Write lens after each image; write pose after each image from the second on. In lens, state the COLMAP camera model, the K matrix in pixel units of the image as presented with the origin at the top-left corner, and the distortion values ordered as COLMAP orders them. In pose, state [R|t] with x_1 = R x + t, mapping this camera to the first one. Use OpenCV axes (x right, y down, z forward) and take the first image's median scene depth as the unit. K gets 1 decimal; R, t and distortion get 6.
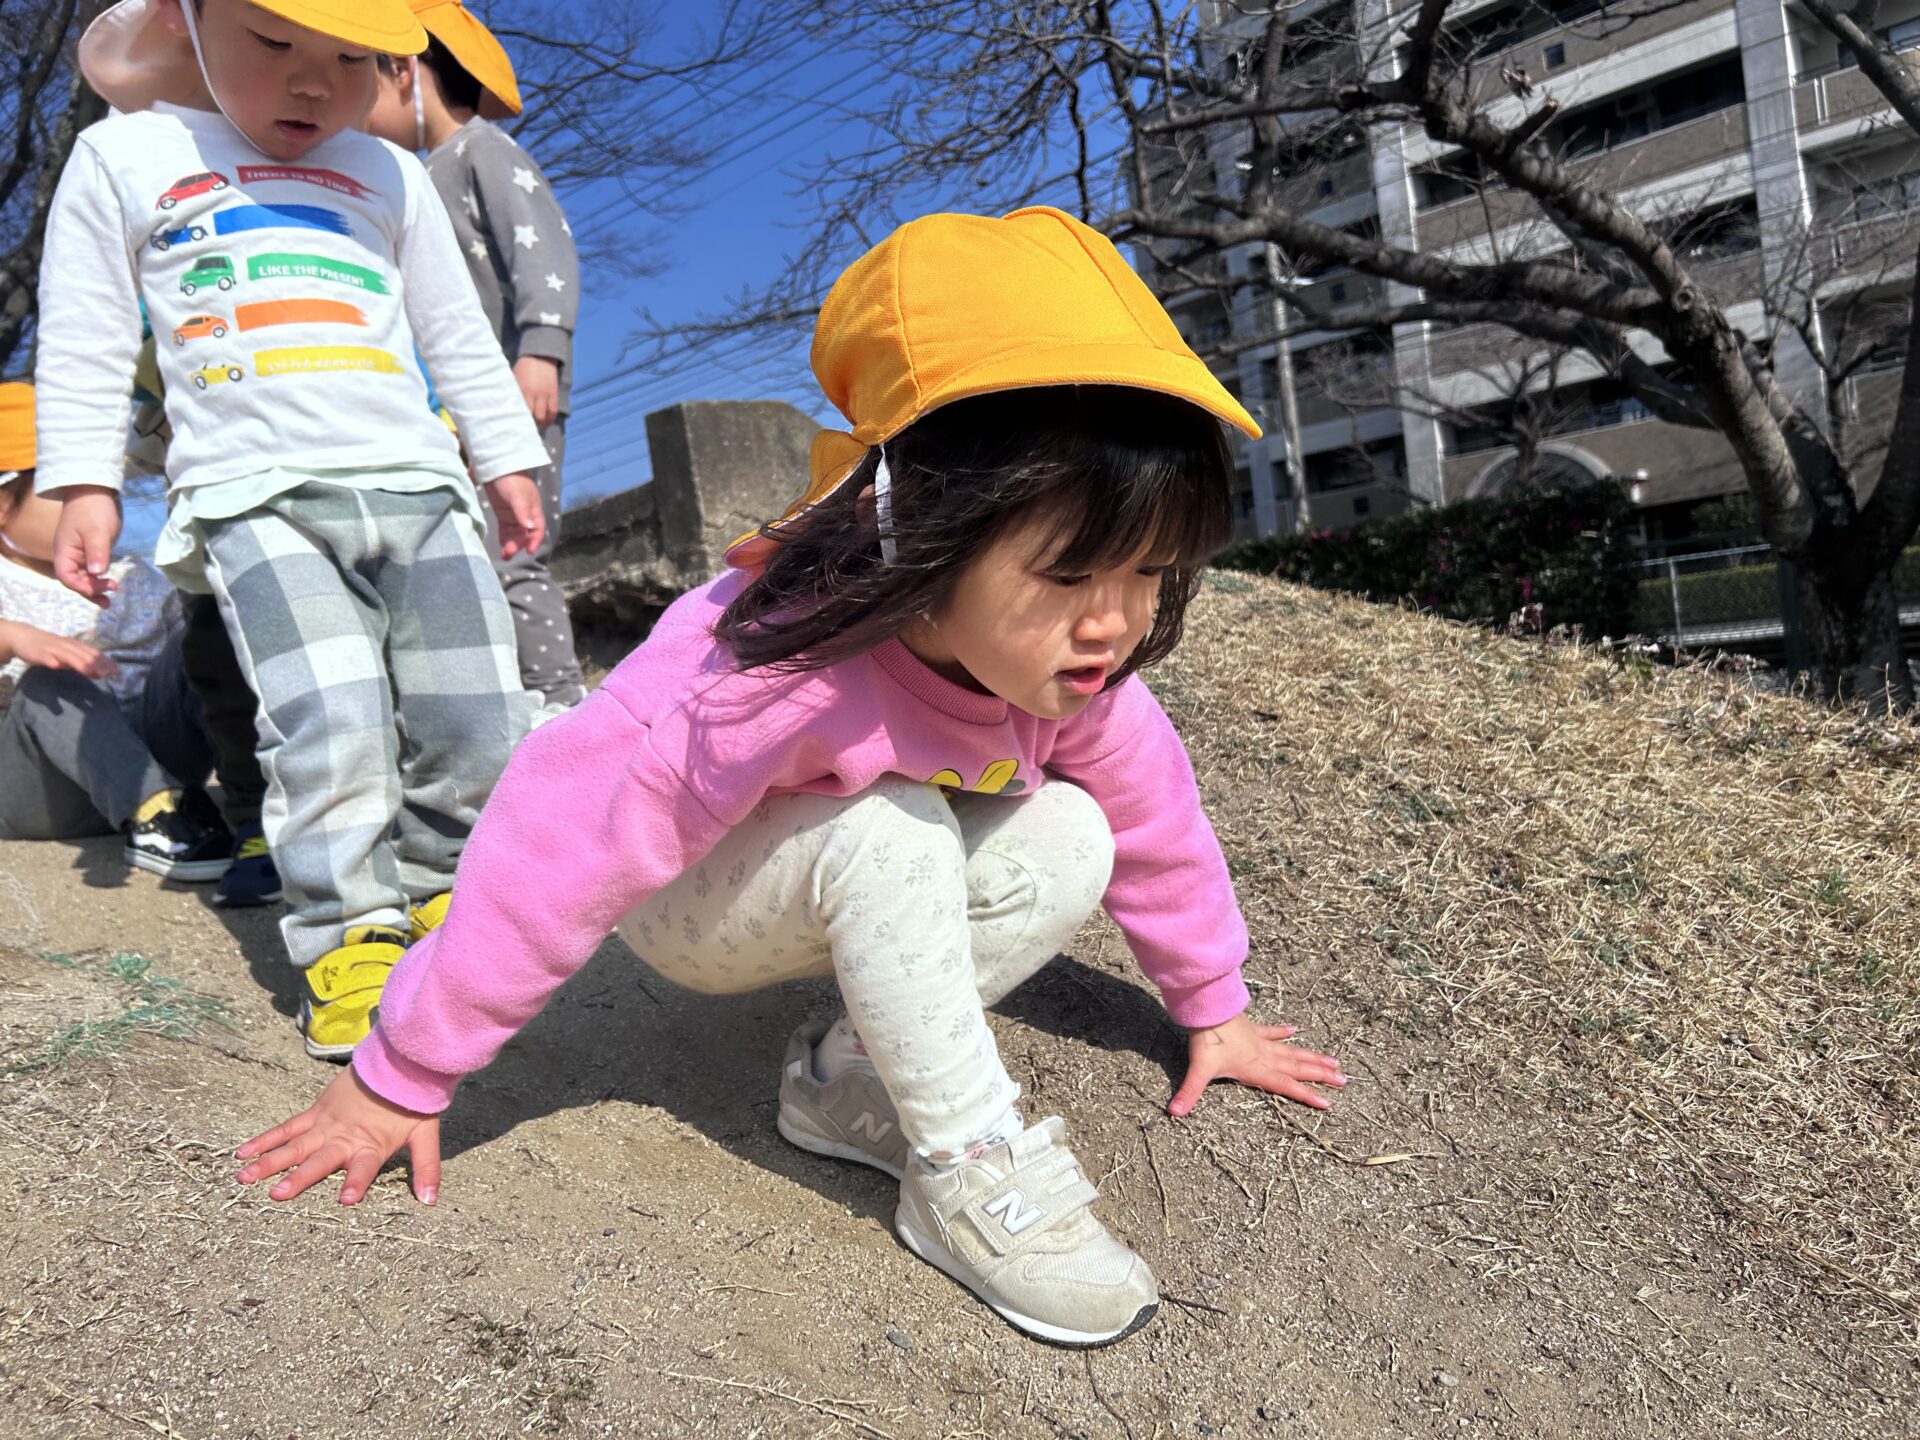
lens RADIAL K [[1443.4, 0, 961.4], [0, 1443.4, 720.6], [0, 0, 1]] dist [0.035753, -0.053391]
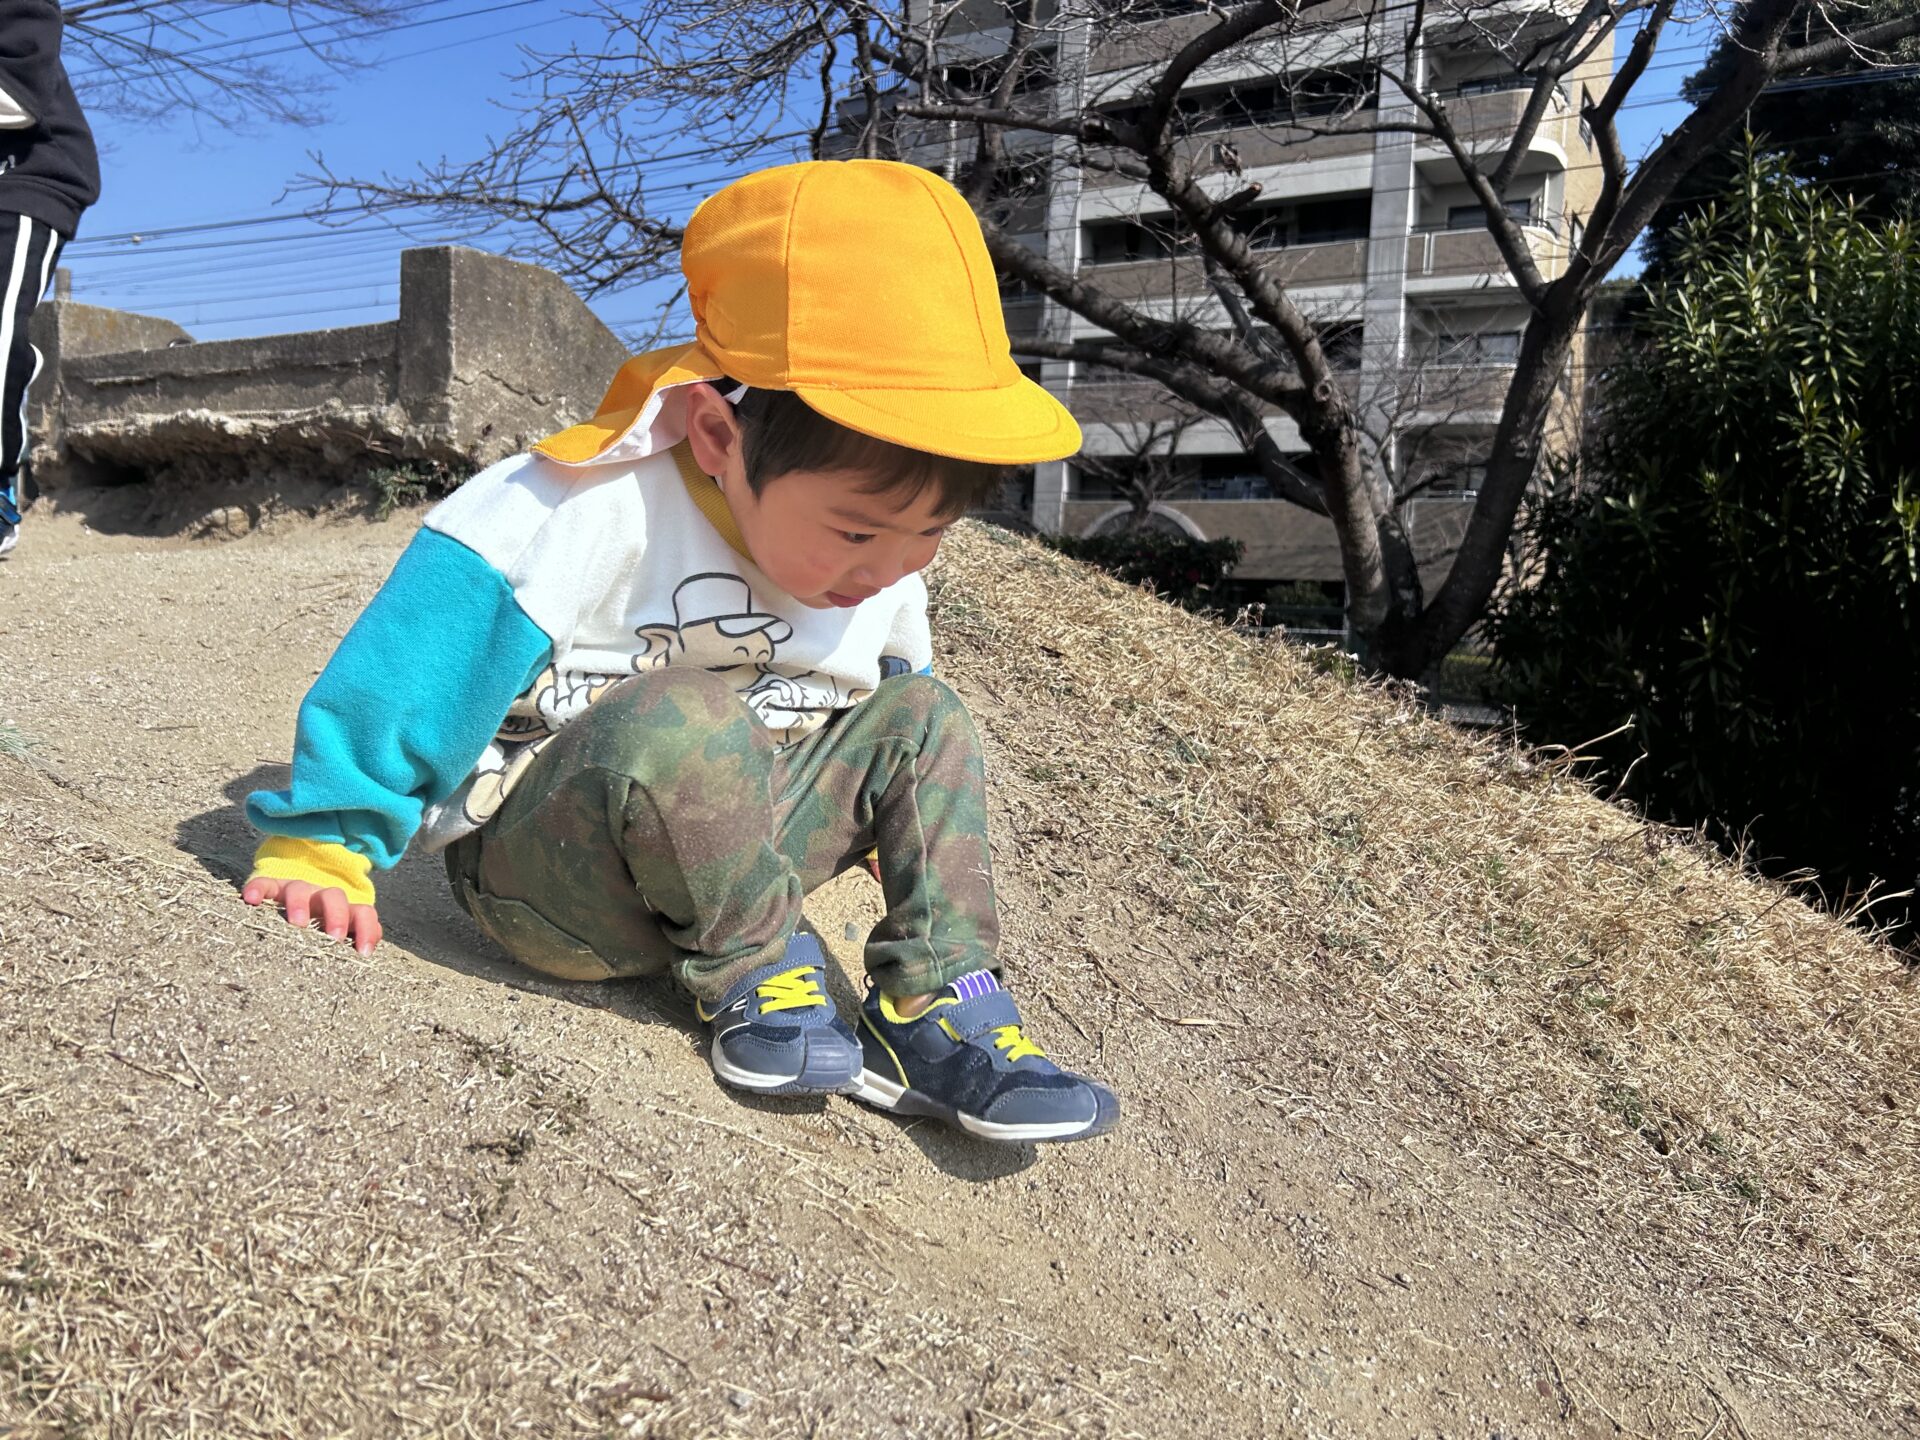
lens RADIAL K [[1443.4, 0, 968.8], [0, 1443.4, 701.3], [0, 0, 1]] dist [0.035753, -0.053391]
pose [[0.948822, 0.159904, 0.272337, -0.134282], [-0.159995, 0.986872, -0.022024, 0.066540], [-0.272283, -0.022675, 0.961950, -0.018114]]
